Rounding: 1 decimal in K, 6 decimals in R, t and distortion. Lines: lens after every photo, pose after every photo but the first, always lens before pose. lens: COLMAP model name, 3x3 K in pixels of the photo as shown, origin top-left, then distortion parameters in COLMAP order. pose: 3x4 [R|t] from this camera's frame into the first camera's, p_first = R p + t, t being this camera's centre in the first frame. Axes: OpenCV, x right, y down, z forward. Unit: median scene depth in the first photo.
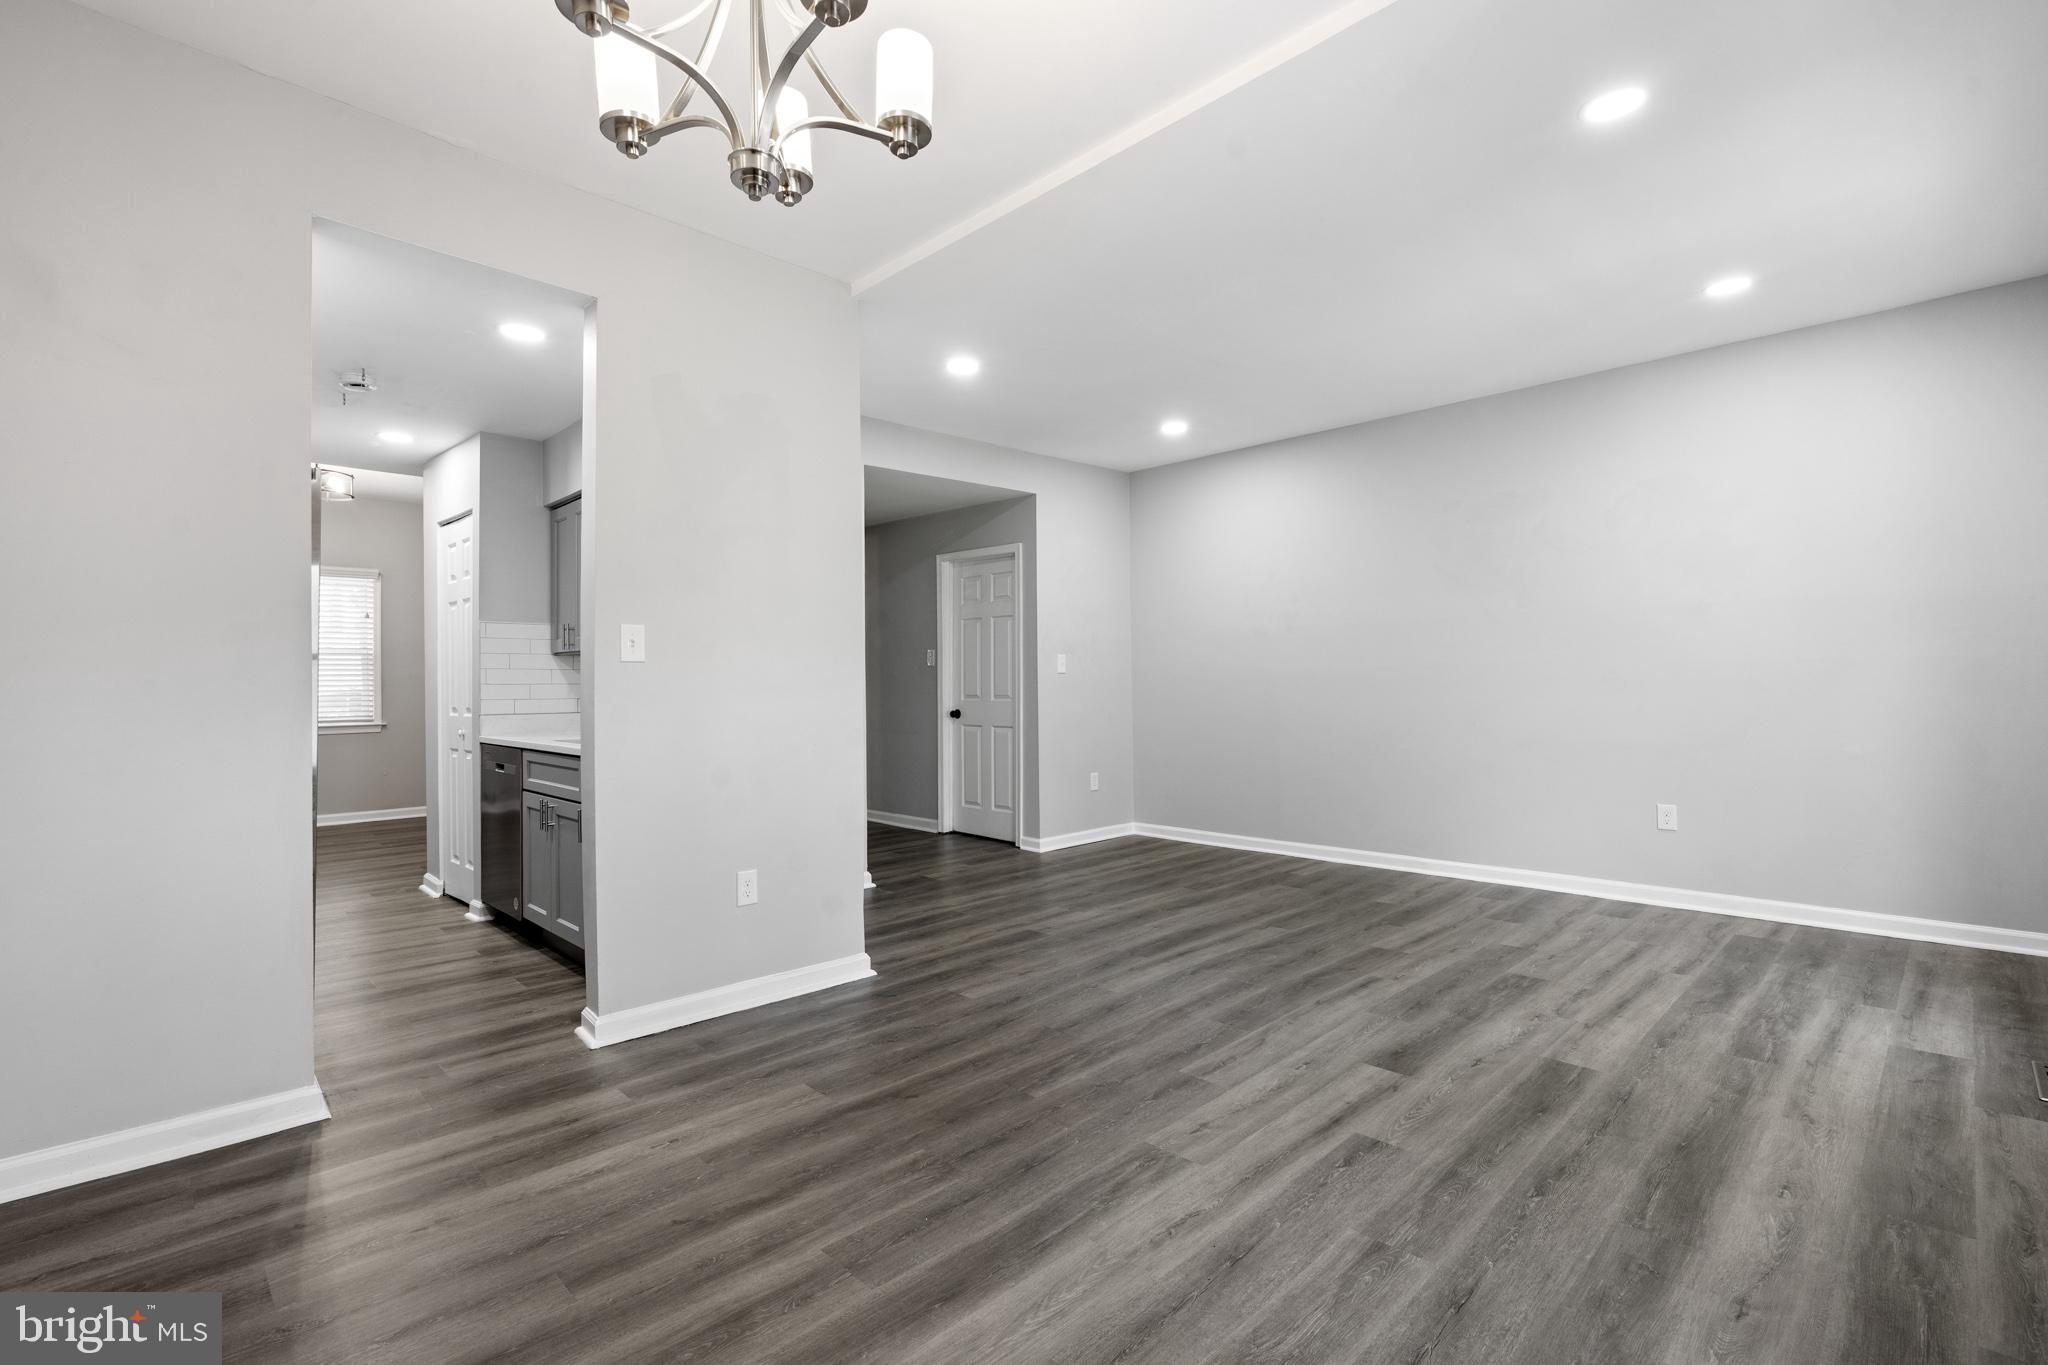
lens RADIAL K [[934.8, 0, 1029.5], [0, 934.8, 675.9], [0, 0, 1]] dist [-0.005227, 0.002719]
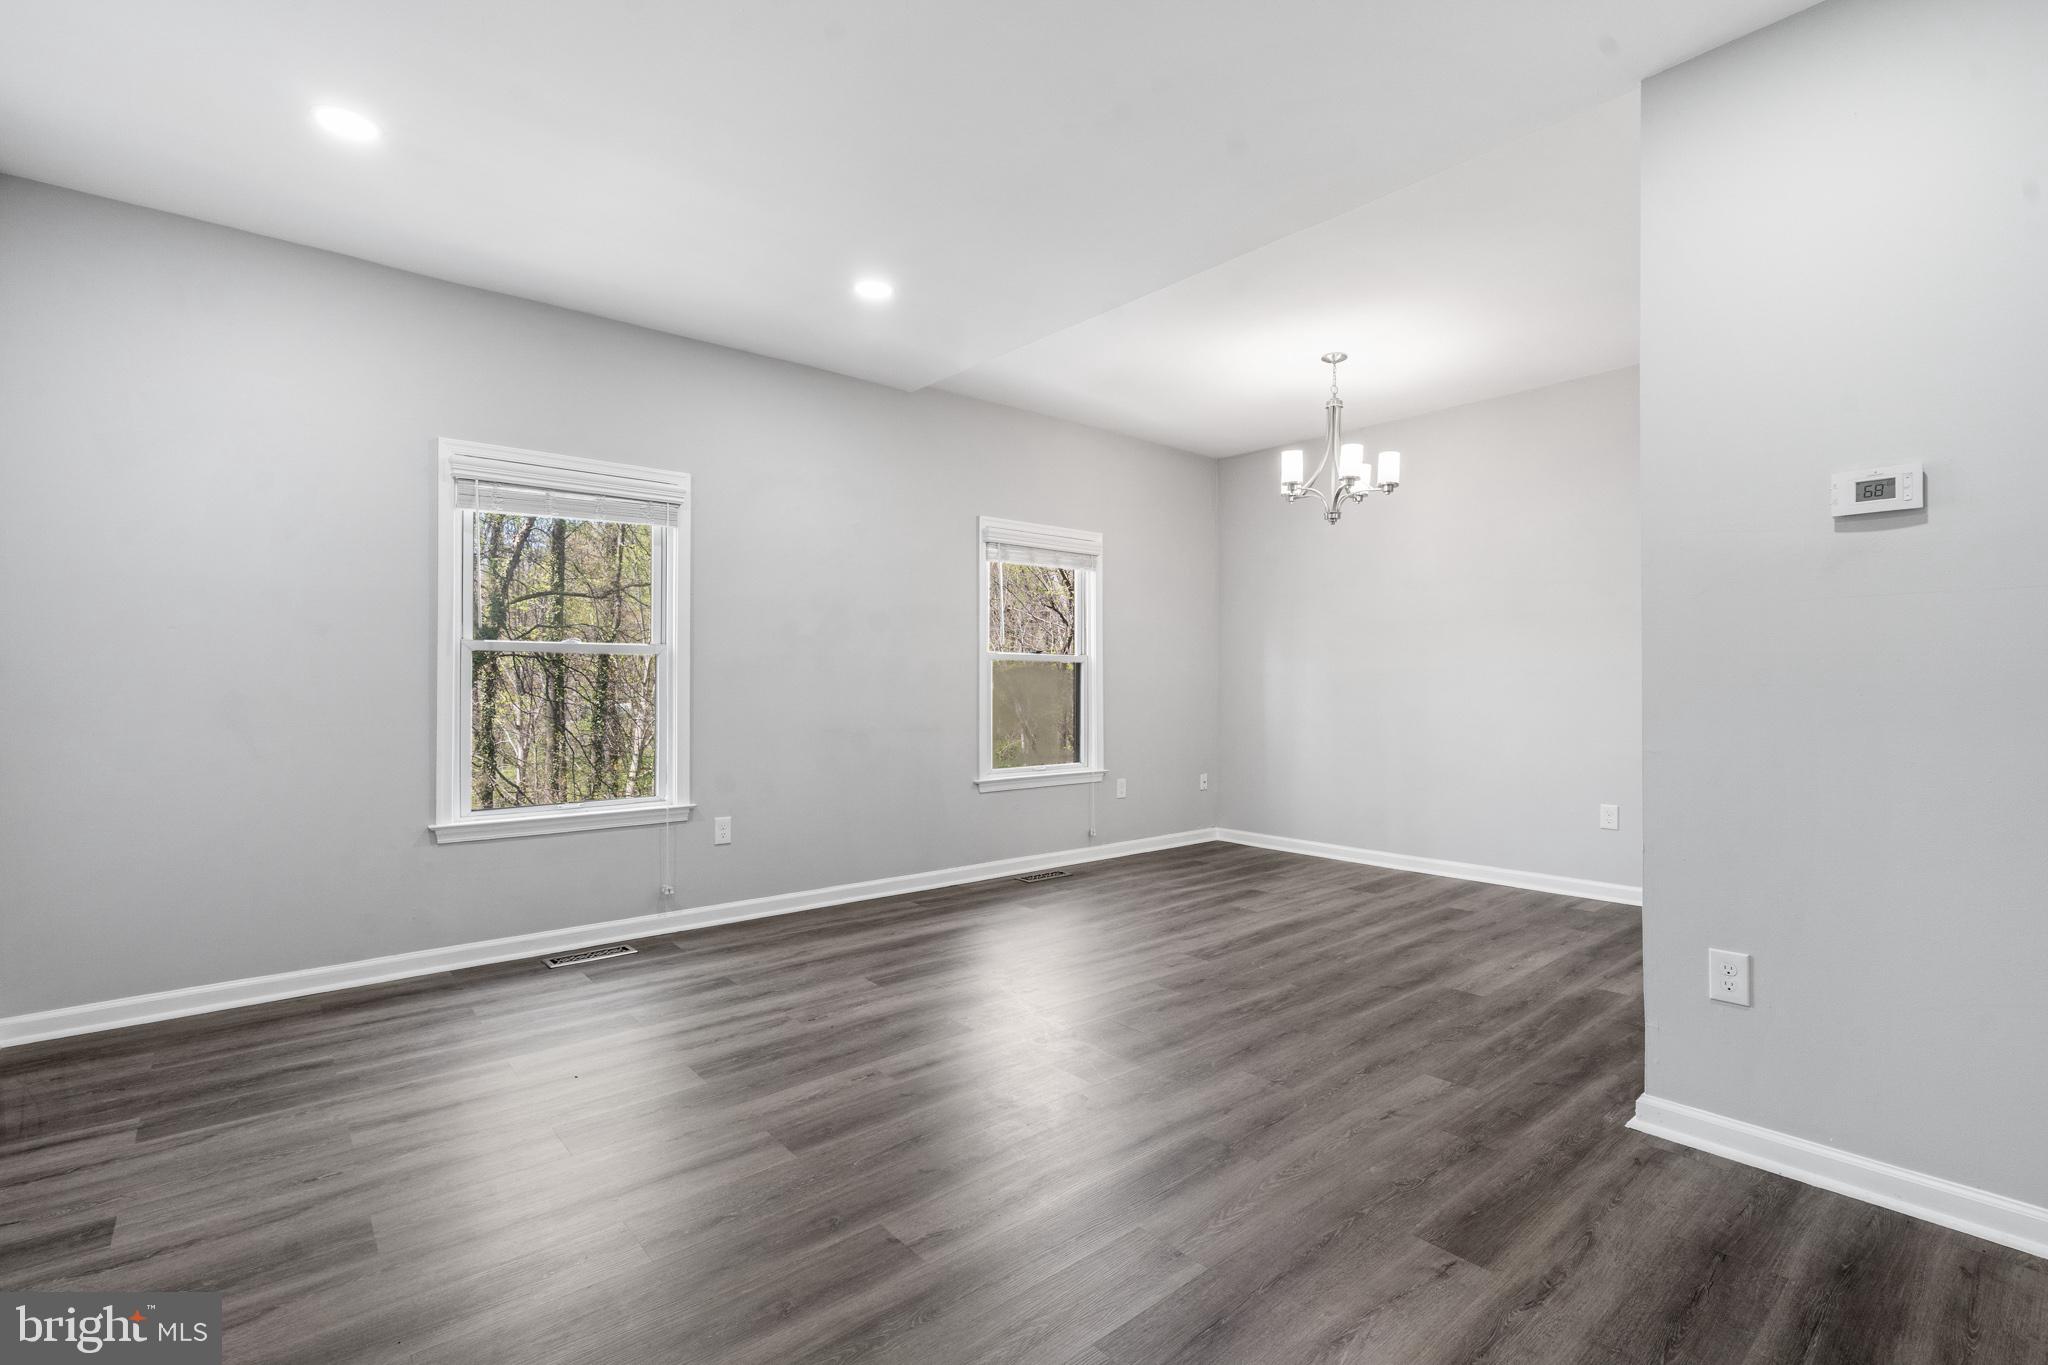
lens RADIAL K [[934.8, 0, 1027.8], [0, 934.8, 684.4], [0, 0, 1]] dist [-0.005227, 0.002719]
pose [[-0.997002, 0.011191, 0.076560, 0.255108], [0.010429, 0.999892, -0.010334, 0.019256], [-0.076667, -0.009505, -0.997011, 2.177192]]
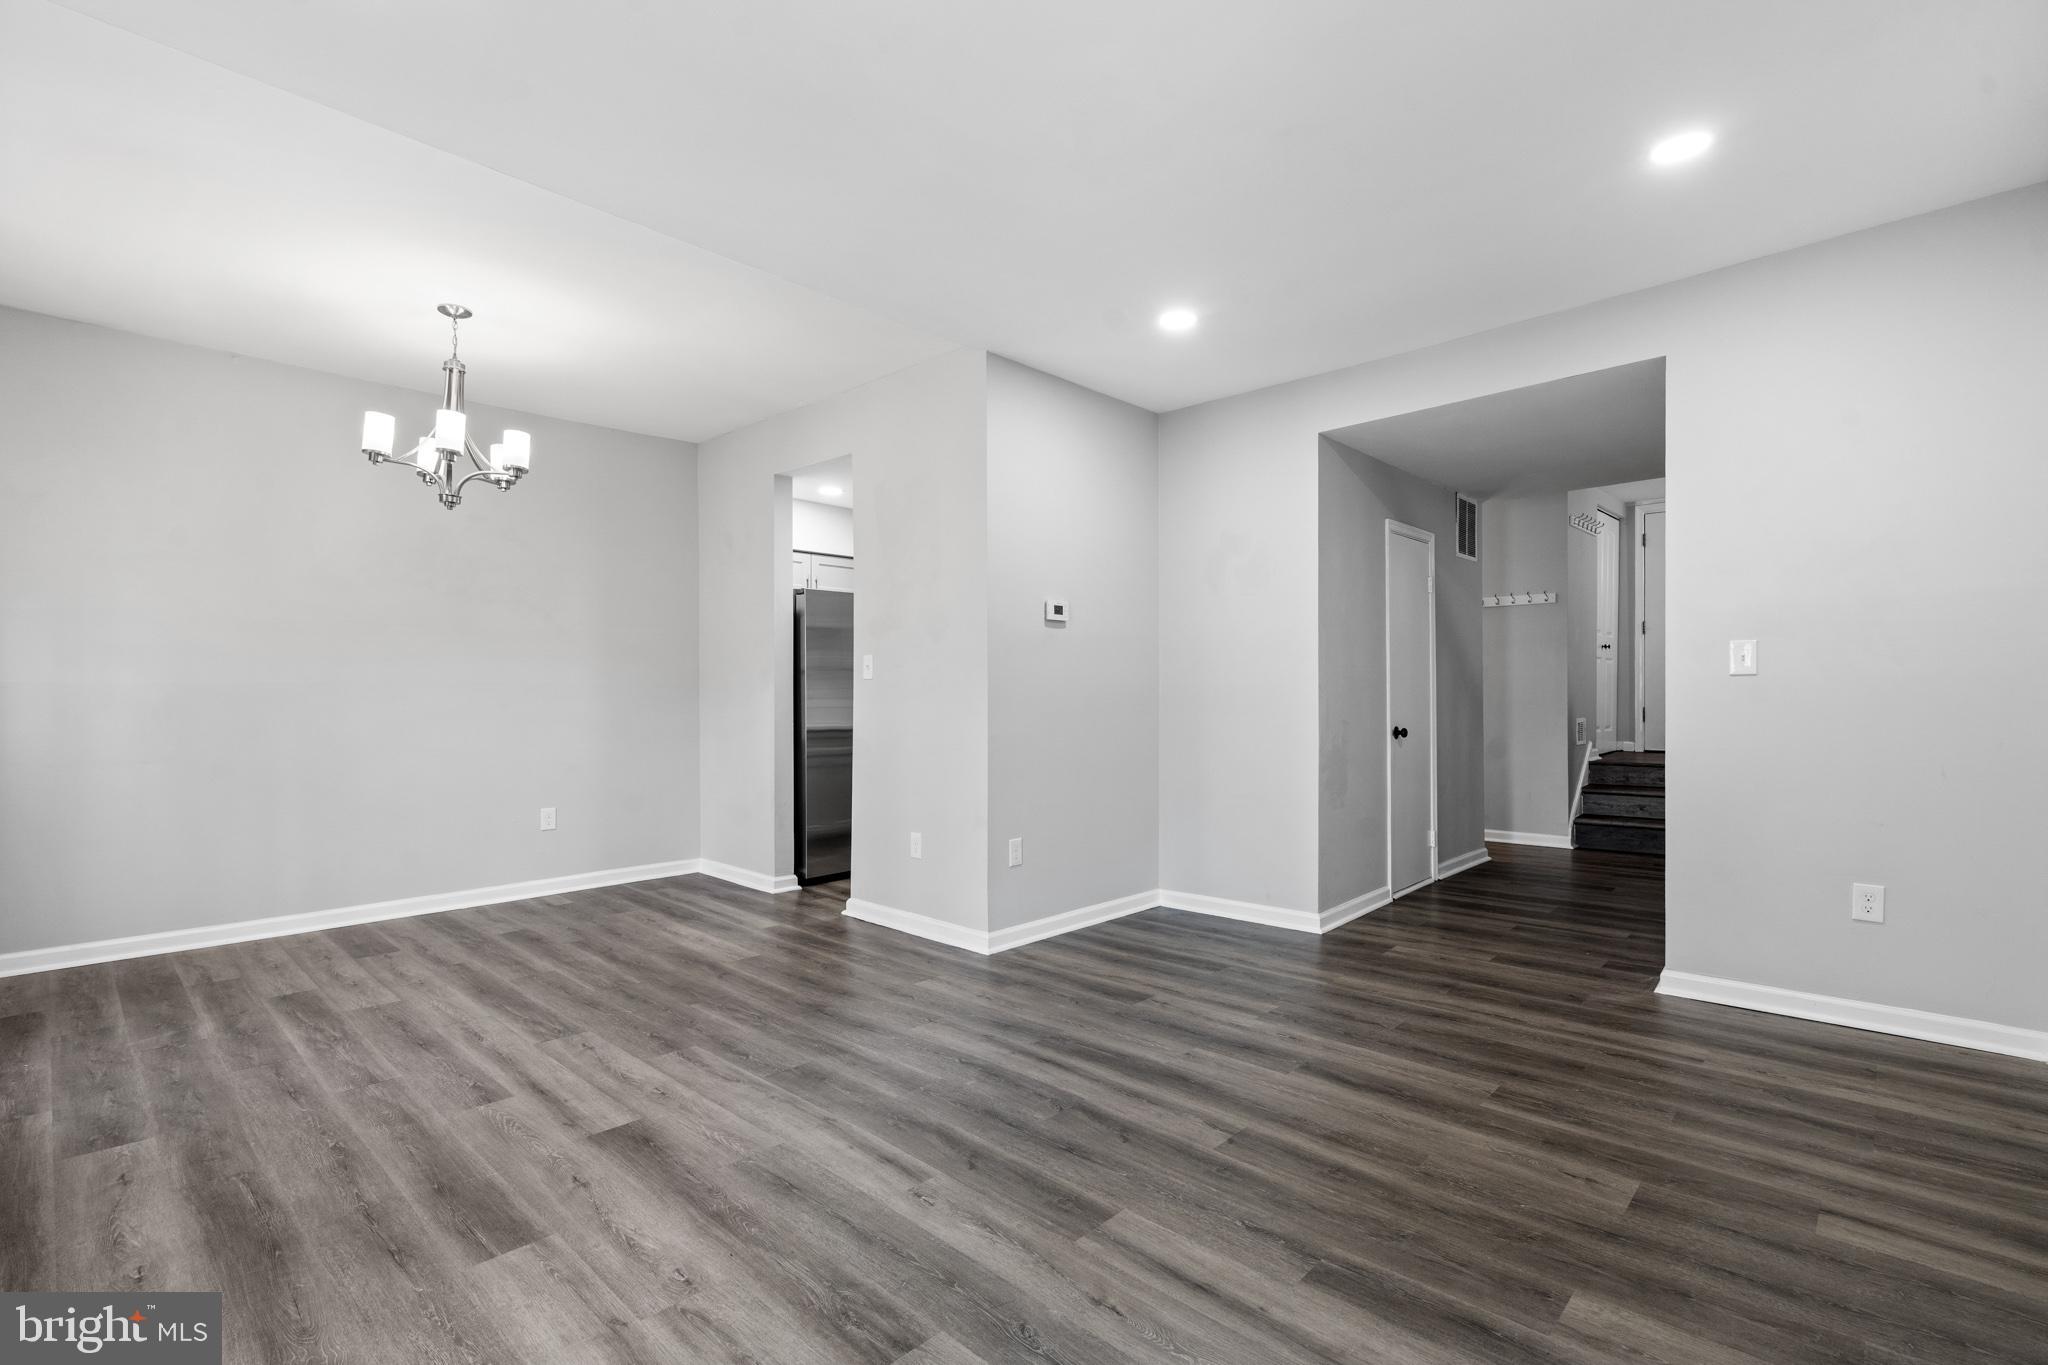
lens RADIAL K [[934.8, 0, 1021.3], [0, 934.8, 692.0], [0, 0, 1]] dist [-0.005227, 0.002719]
pose [[0.028201, 0.007828, -0.999572, 1.236295], [0.012329, 0.999891, 0.008178, -0.005397], [0.999526, -0.012554, 0.028101, 1.310910]]
